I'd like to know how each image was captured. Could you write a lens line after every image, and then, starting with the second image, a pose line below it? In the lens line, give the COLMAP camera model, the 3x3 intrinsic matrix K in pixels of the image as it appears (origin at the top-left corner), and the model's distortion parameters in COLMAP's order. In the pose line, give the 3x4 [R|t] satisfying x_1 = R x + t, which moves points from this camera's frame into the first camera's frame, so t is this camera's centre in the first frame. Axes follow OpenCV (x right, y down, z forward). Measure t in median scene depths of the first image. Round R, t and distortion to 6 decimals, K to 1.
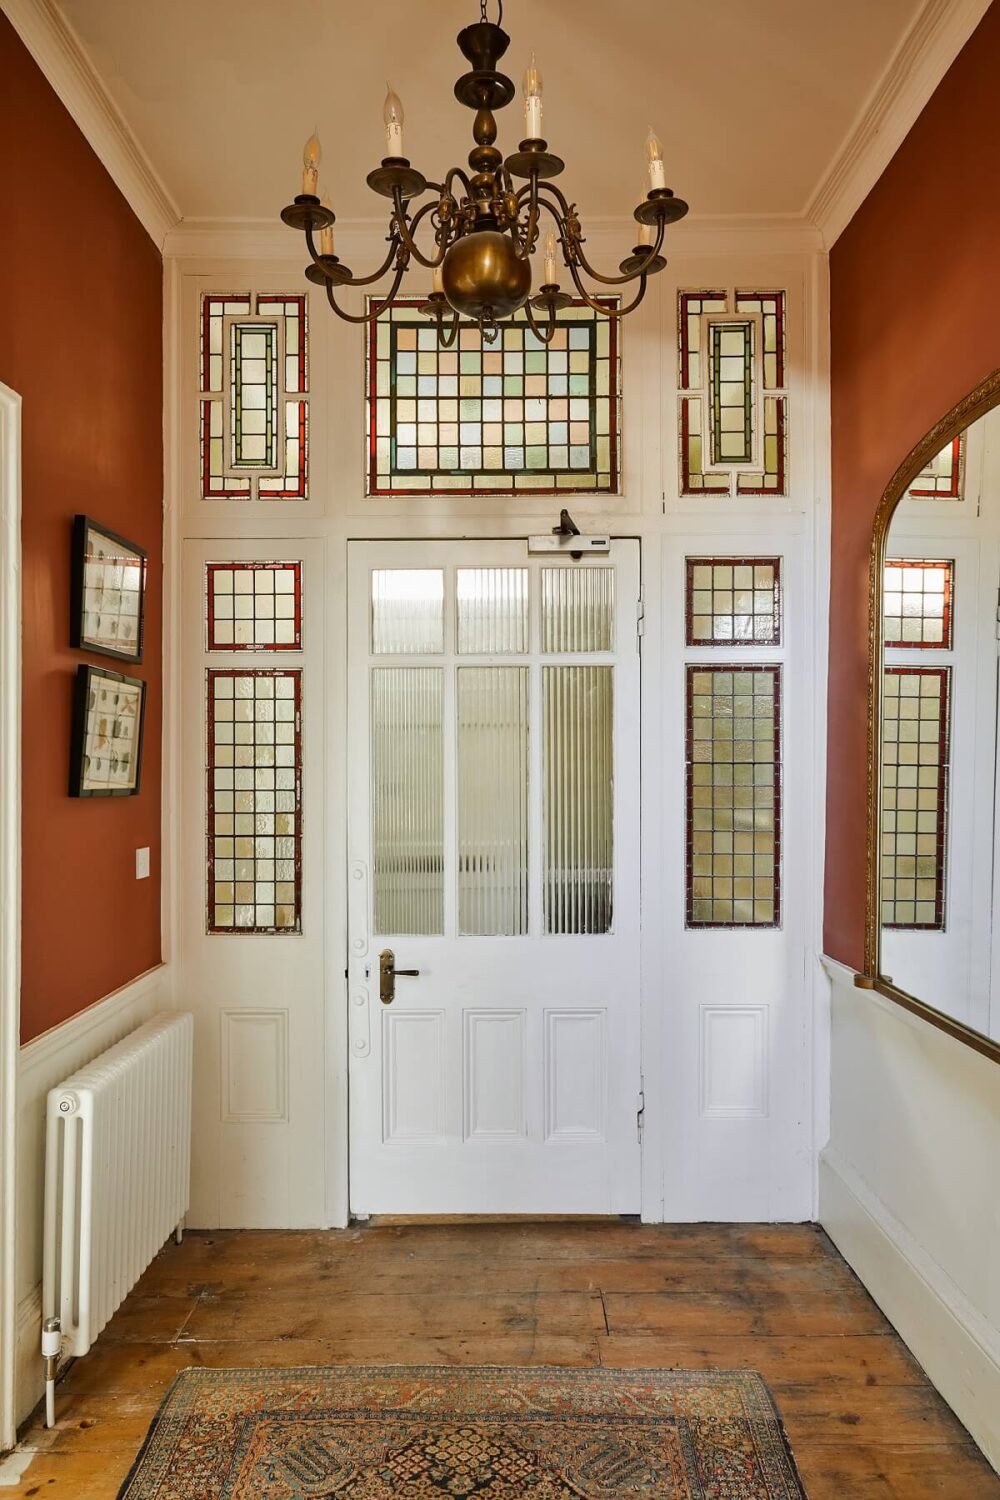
lens RADIAL K [[881.0, 0, 594.4], [0, 881.0, 785.8], [0, 0, 1]] dist [-0.002023, 0.001000]
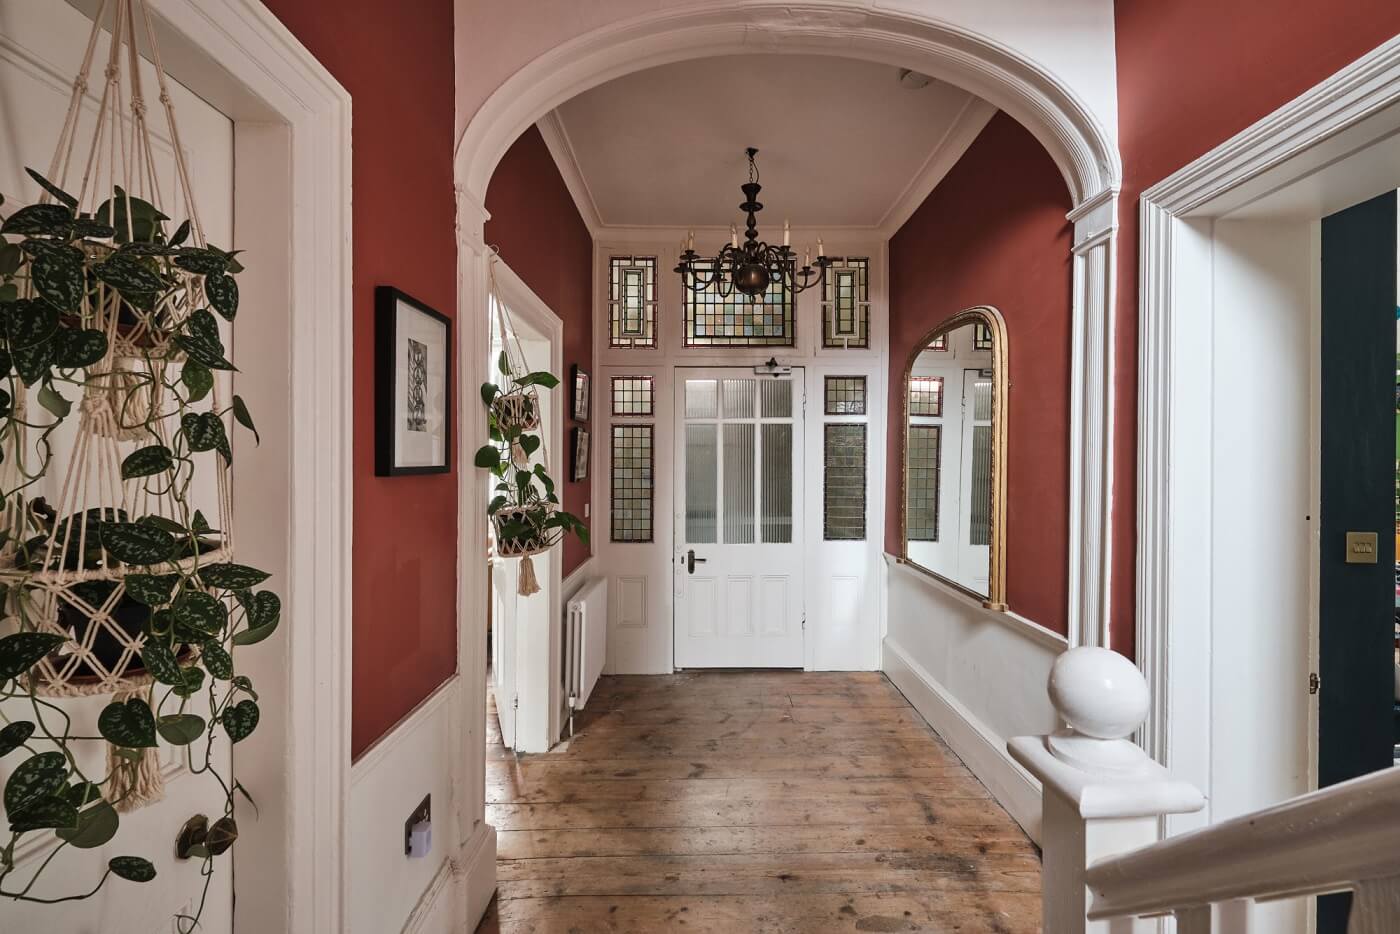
lens RADIAL K [[822.3, 0, 721.5], [0, 822.3, 462.8], [0, 0, 1]] dist [-0.002023, 0.001000]
pose [[0.999561, 0.005395, 0.029127, -0.219788], [-0.005338, 0.999984, -0.002028, -0.031533], [-0.029138, 0.001872, 0.999574, -1.093573]]
